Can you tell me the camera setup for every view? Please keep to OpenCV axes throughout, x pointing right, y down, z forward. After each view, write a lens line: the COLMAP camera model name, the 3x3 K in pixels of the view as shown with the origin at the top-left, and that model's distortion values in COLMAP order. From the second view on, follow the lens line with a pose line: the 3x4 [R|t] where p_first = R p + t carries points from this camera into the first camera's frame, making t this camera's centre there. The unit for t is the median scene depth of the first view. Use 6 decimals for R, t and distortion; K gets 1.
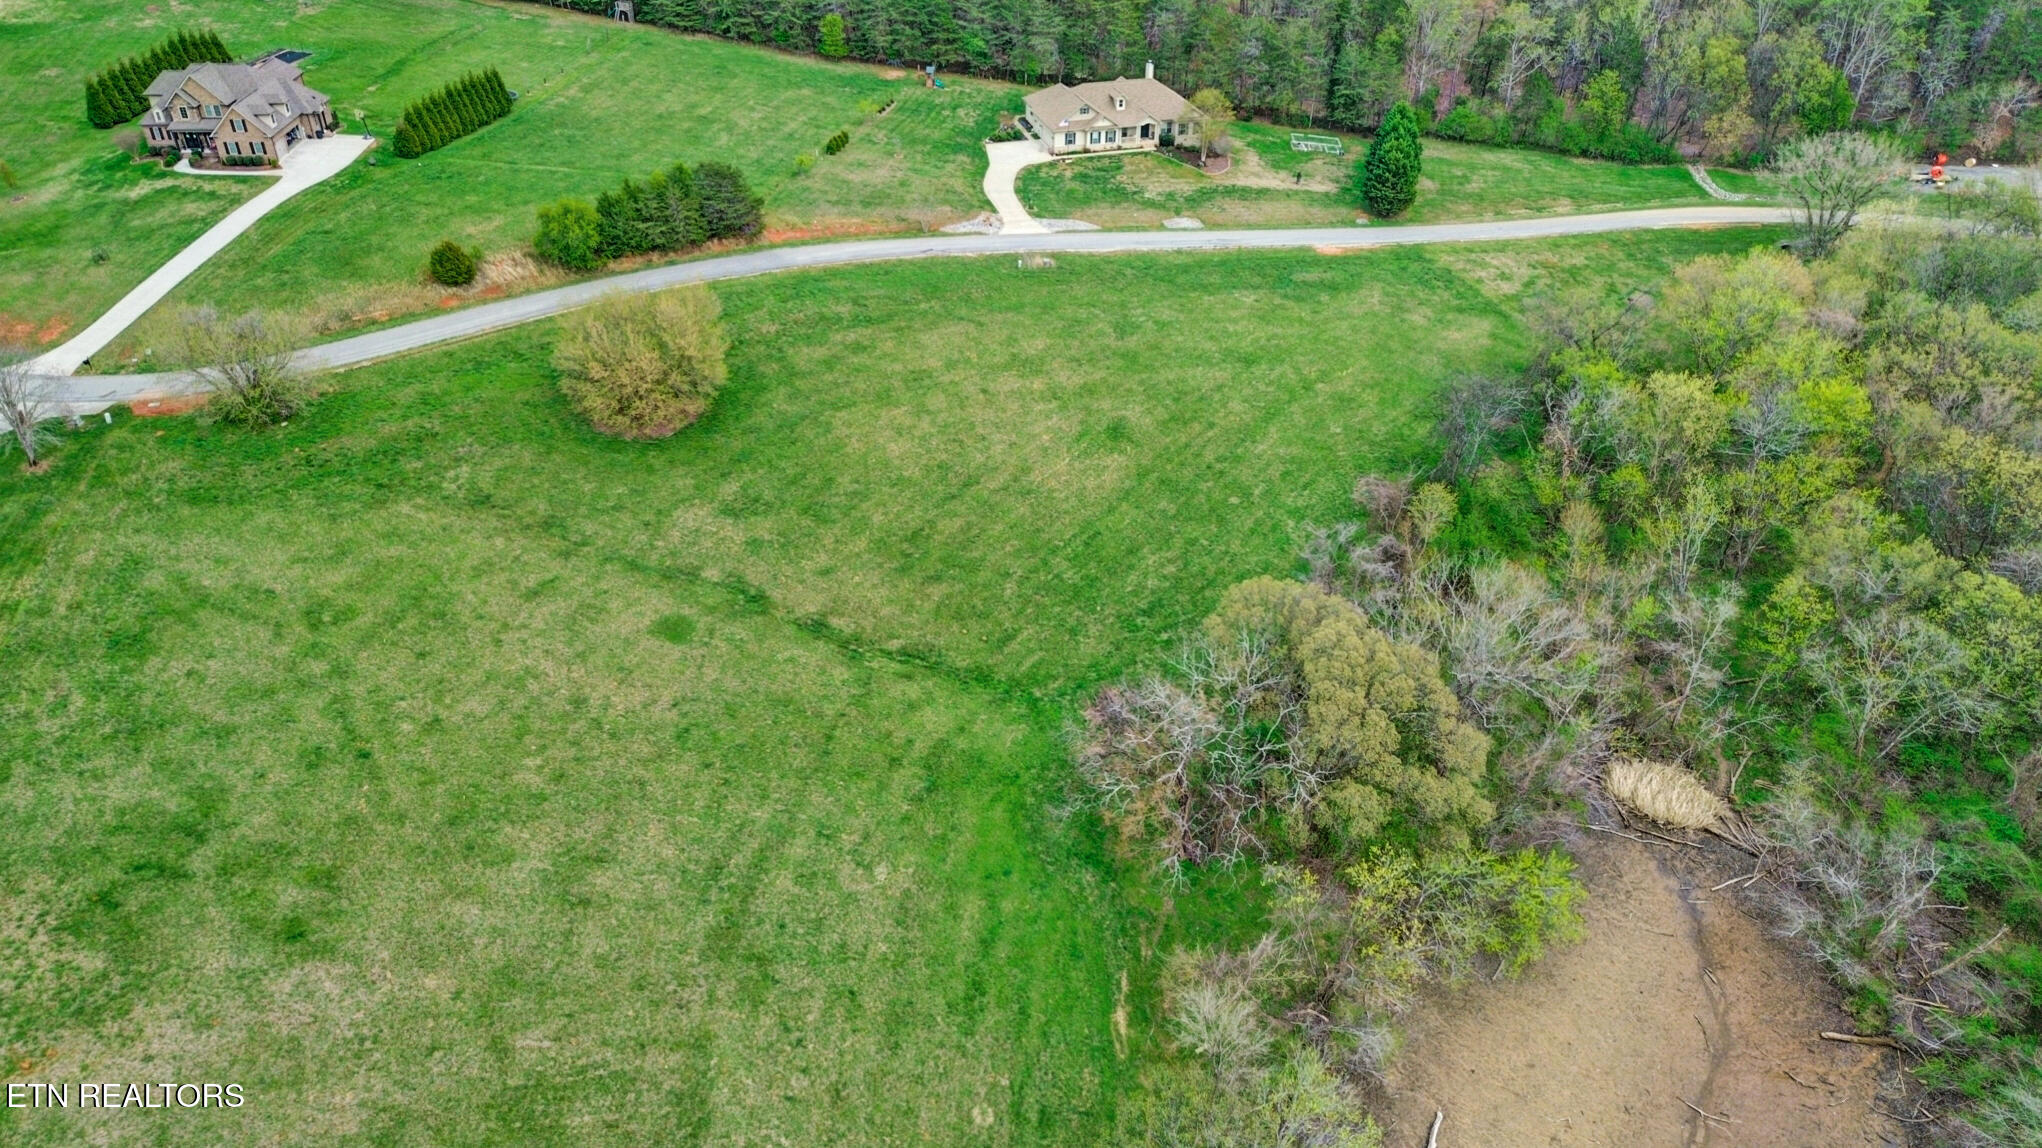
lens RADIAL K [[1456.1, 0, 1034.3], [0, 1456.1, 558.8], [0, 0, 1]] dist [0.025796, -0.016956]
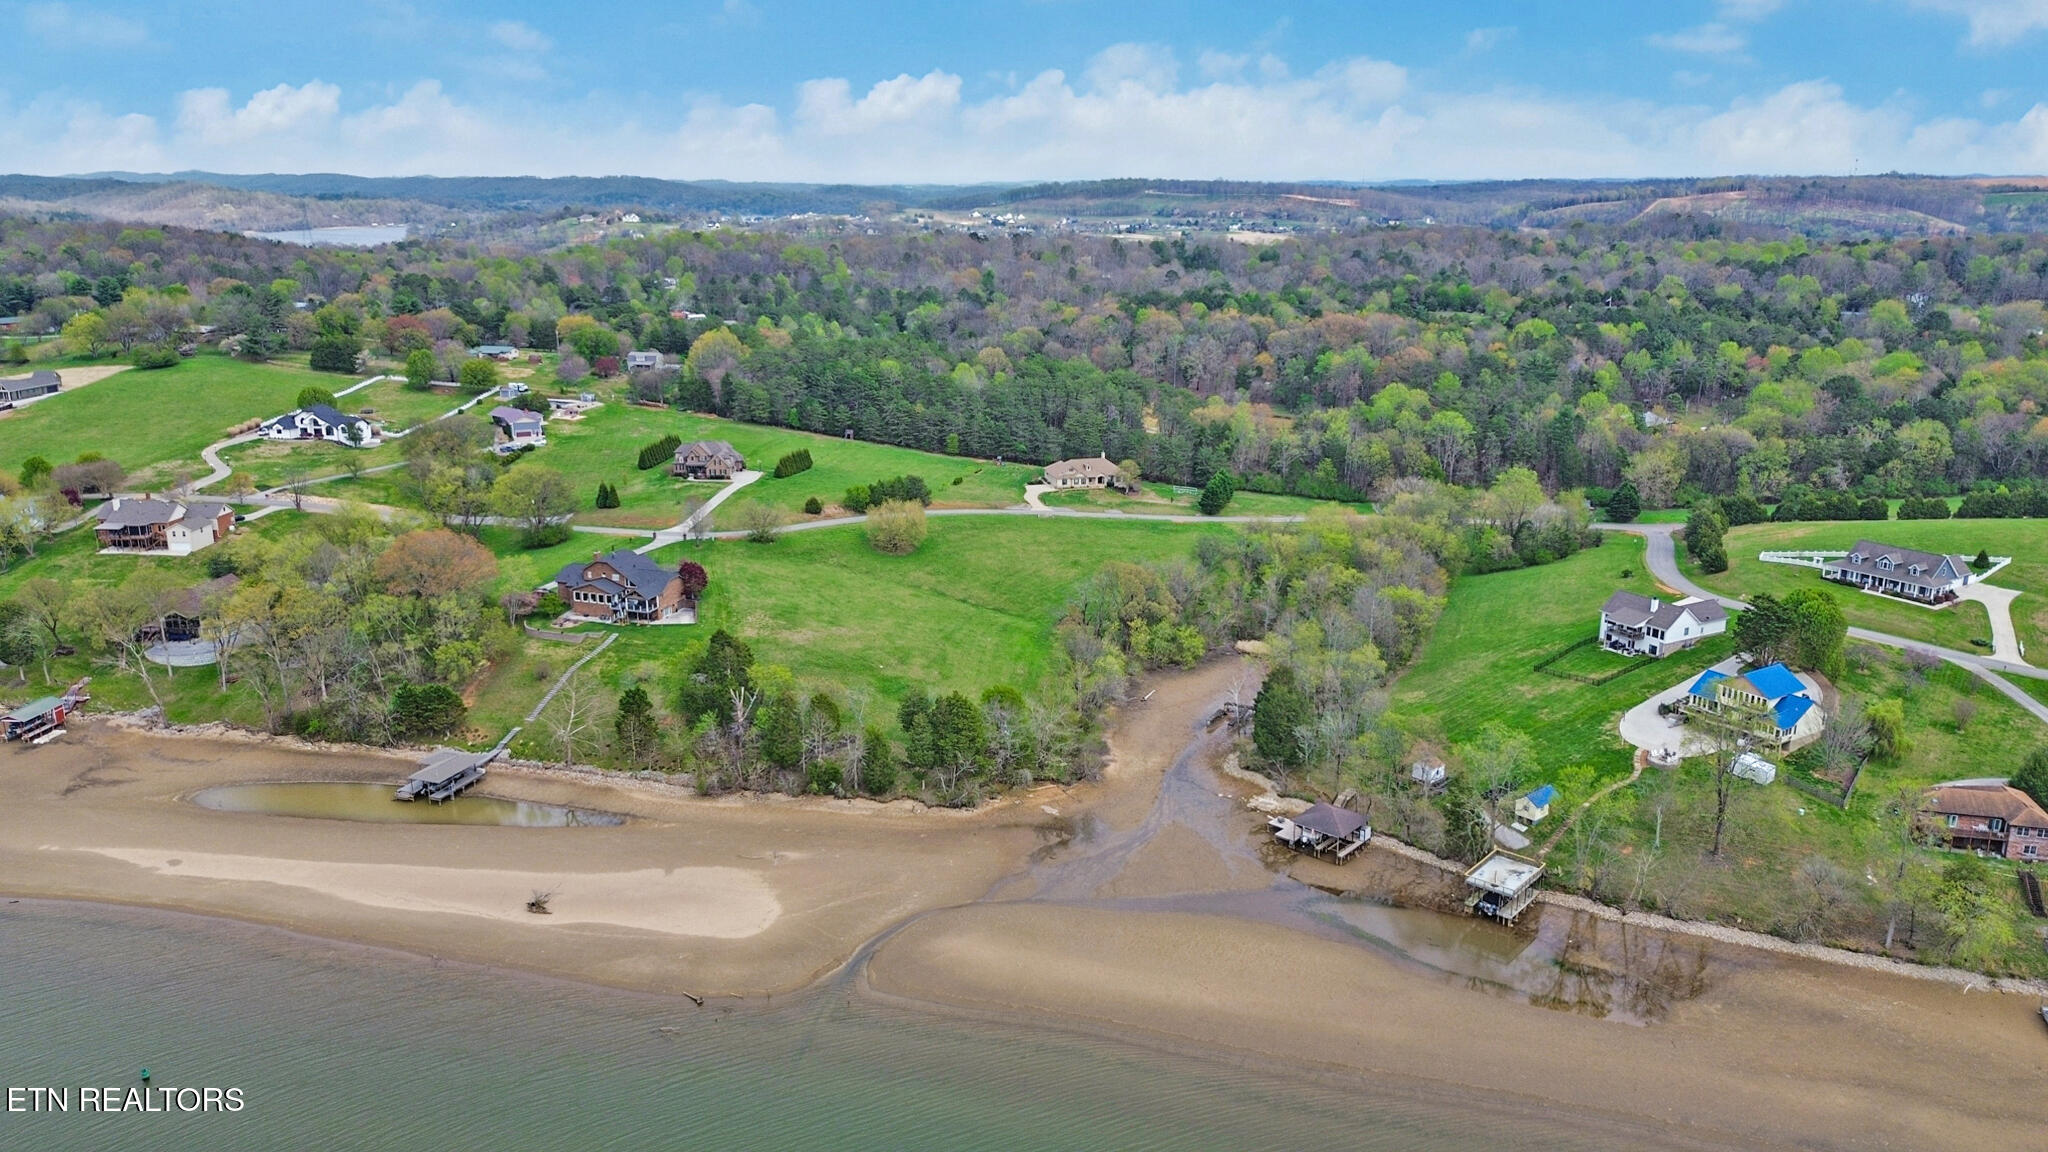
lens RADIAL K [[1460.4, 0, 1005.6], [0, 1460.4, 581.9], [0, 0, 1]] dist [0.025796, -0.016956]
pose [[0.998936, 0.006724, -0.045617, 0.043802], [-0.020565, 0.950431, -0.310253, 0.618134], [0.041270, 0.310862, 0.949559, -1.186619]]
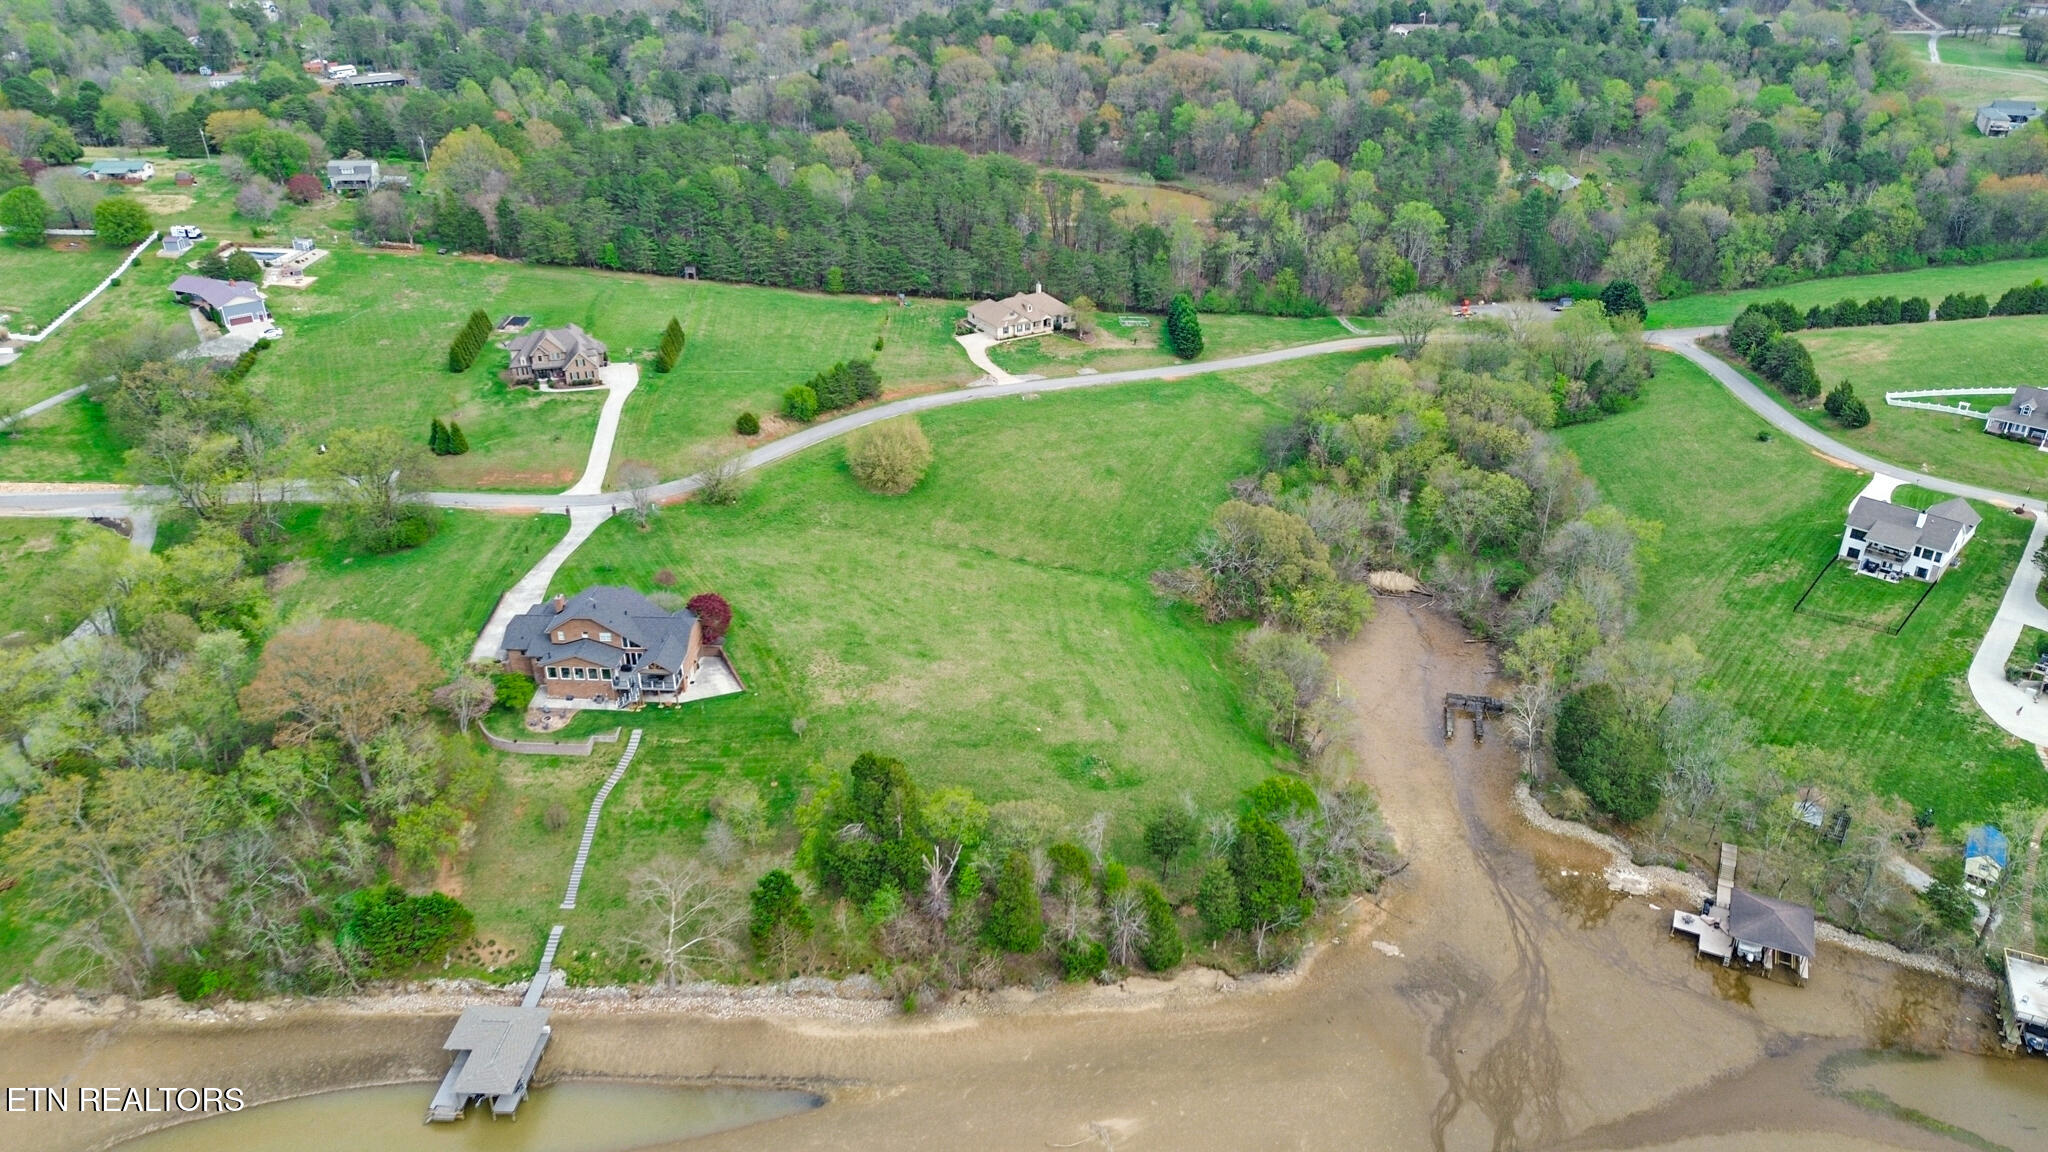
lens RADIAL K [[1460.4, 0, 1022.5], [0, 1460.4, 575.2], [0, 0, 1]] dist [0.025796, -0.016956]
pose [[0.970035, -0.116901, 0.212994, -0.423757], [0.138163, 0.986511, -0.087794, 0.179024], [-0.199858, 0.114591, 0.973101, -0.767752]]
